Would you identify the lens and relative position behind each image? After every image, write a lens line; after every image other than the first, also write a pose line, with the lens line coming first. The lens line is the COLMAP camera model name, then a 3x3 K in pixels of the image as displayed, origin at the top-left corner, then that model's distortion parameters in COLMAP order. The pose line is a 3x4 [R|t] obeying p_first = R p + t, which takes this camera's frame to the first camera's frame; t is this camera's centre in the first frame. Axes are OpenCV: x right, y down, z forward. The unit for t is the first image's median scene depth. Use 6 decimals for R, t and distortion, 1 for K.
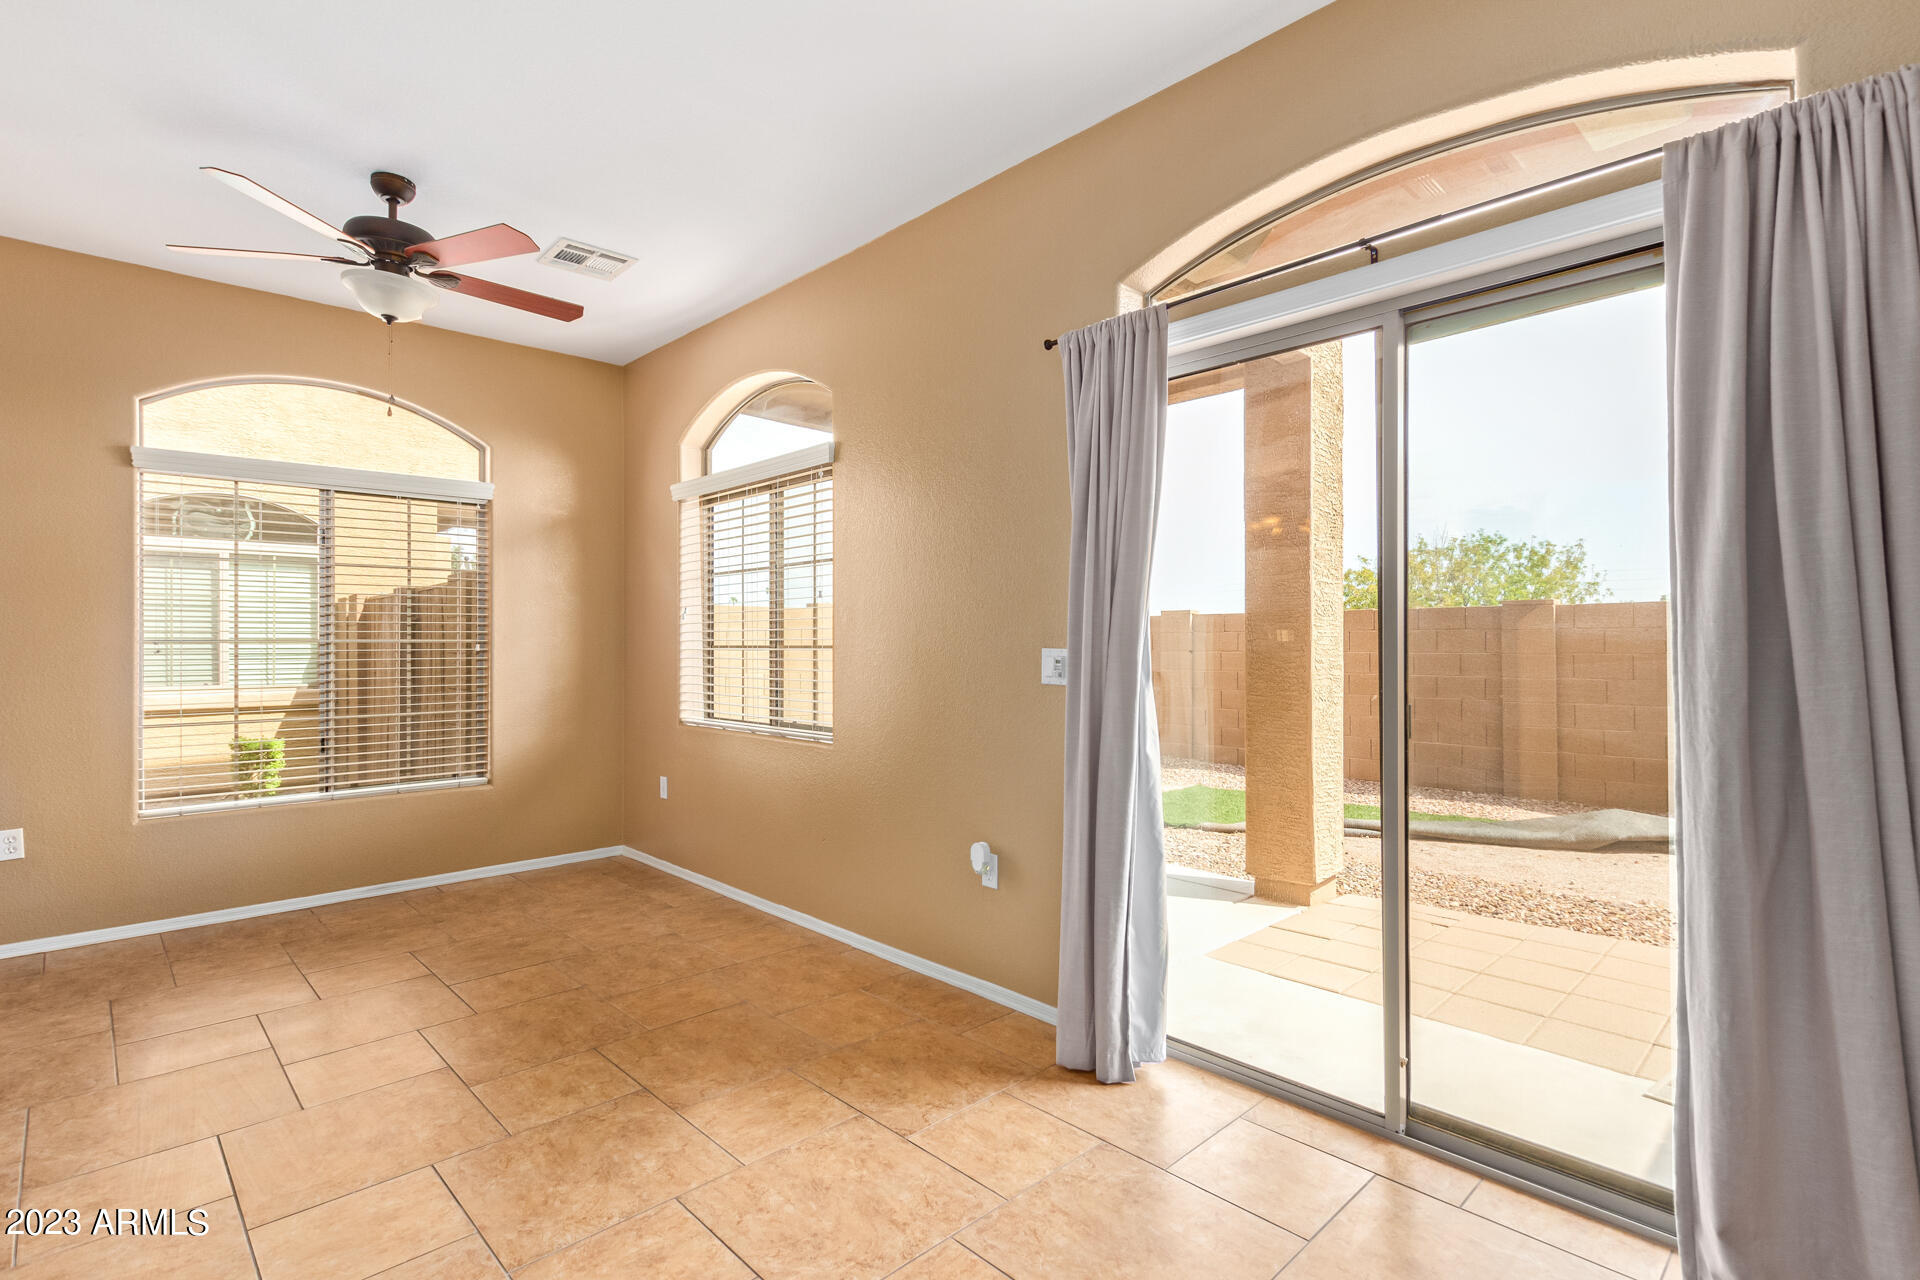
lens RADIAL K [[915.7, 0, 957.7], [0, 915.7, 647.2], [0, 0, 1]] dist [0.022984, -0.012985]
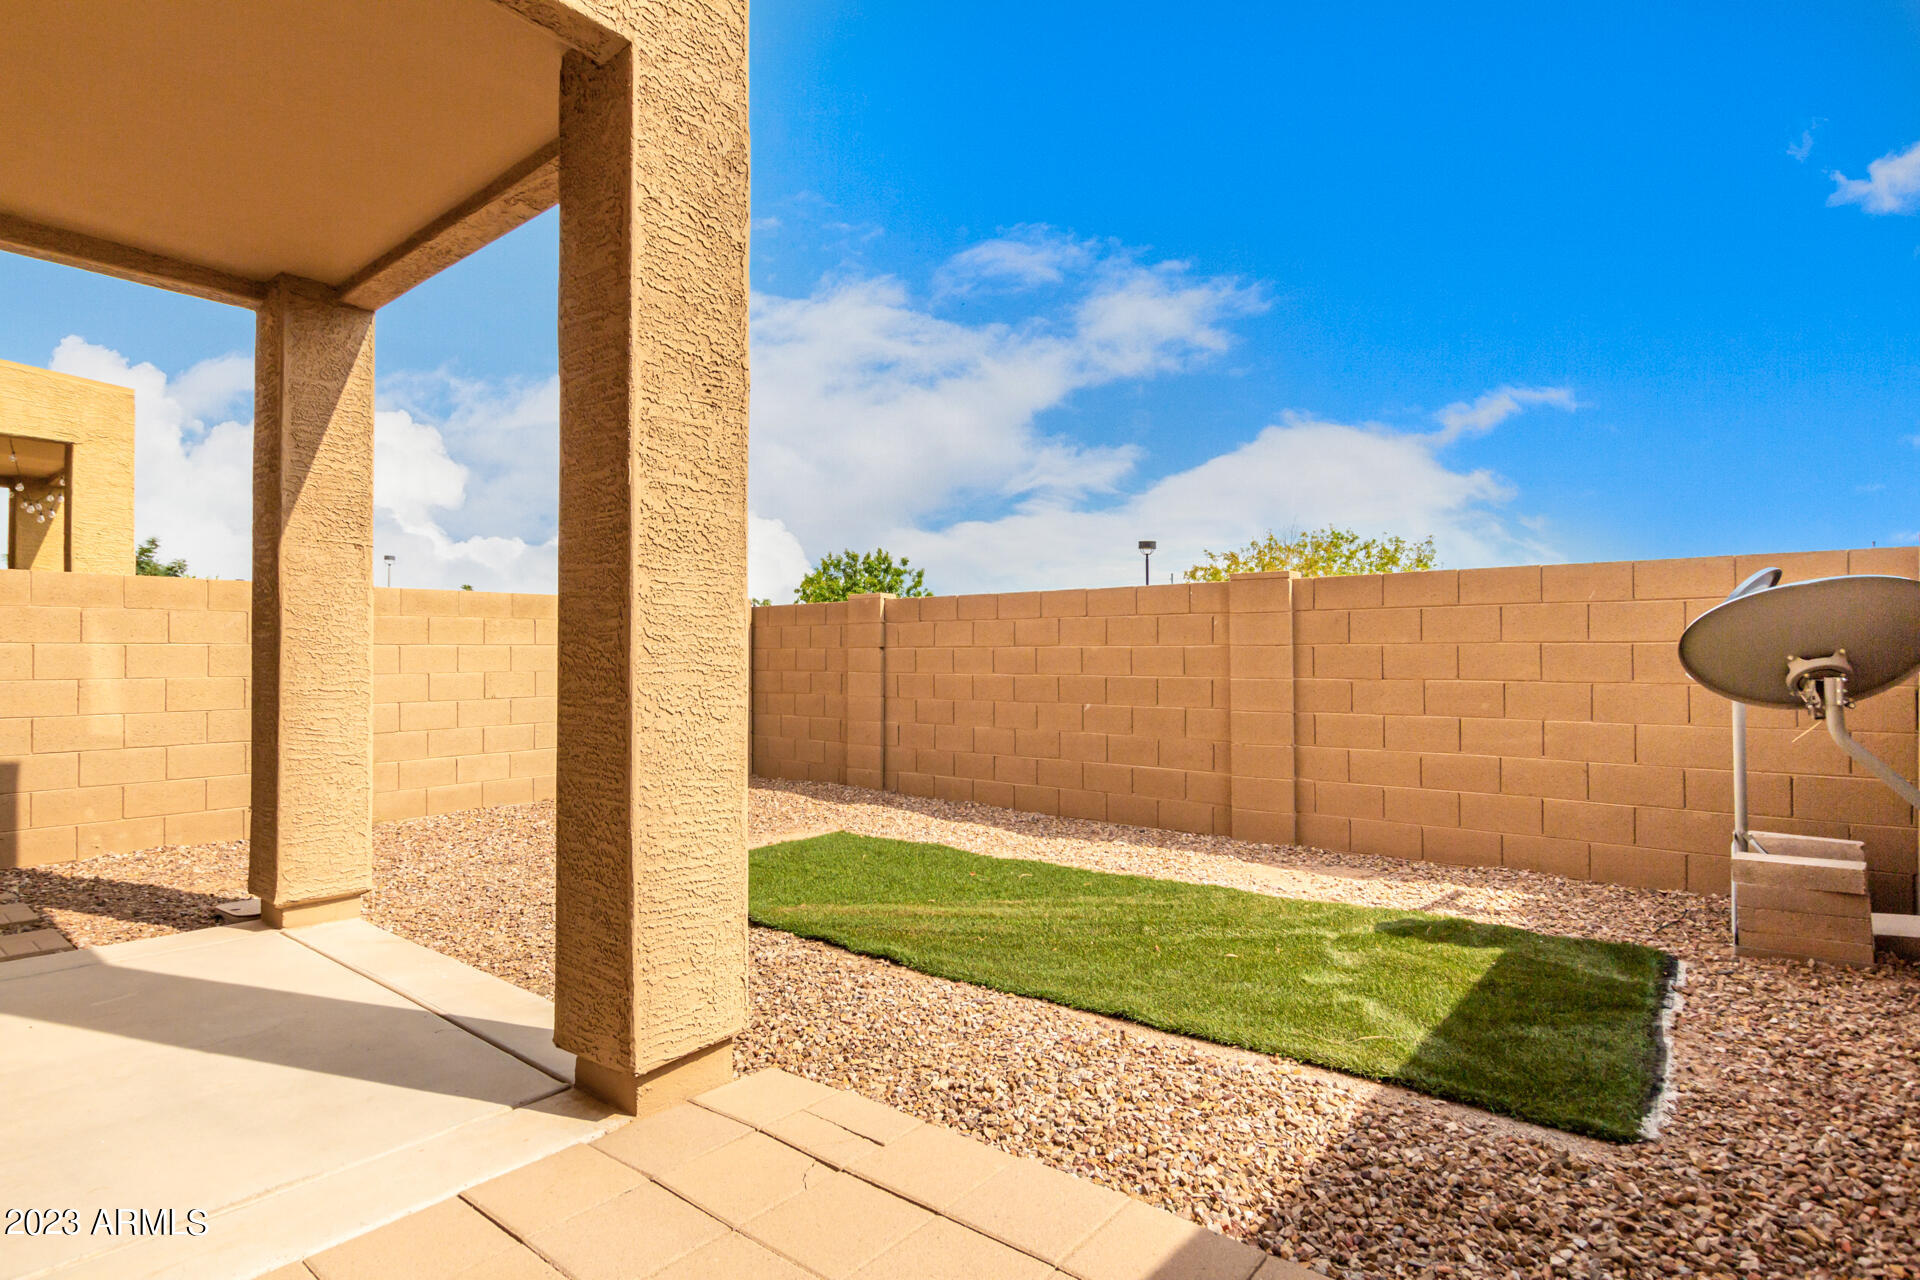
lens RADIAL K [[983.6, 0, 952.2], [0, 983.6, 653.4], [0, 0, 1]] dist [-0.000207, -0.000517]
pose [[0.993055, -0.001226, 0.117647, 0.286067], [0.001539, 0.999996, -0.002574, 0.014813], [-0.117643, 0.002737, 0.993052, 0.250779]]
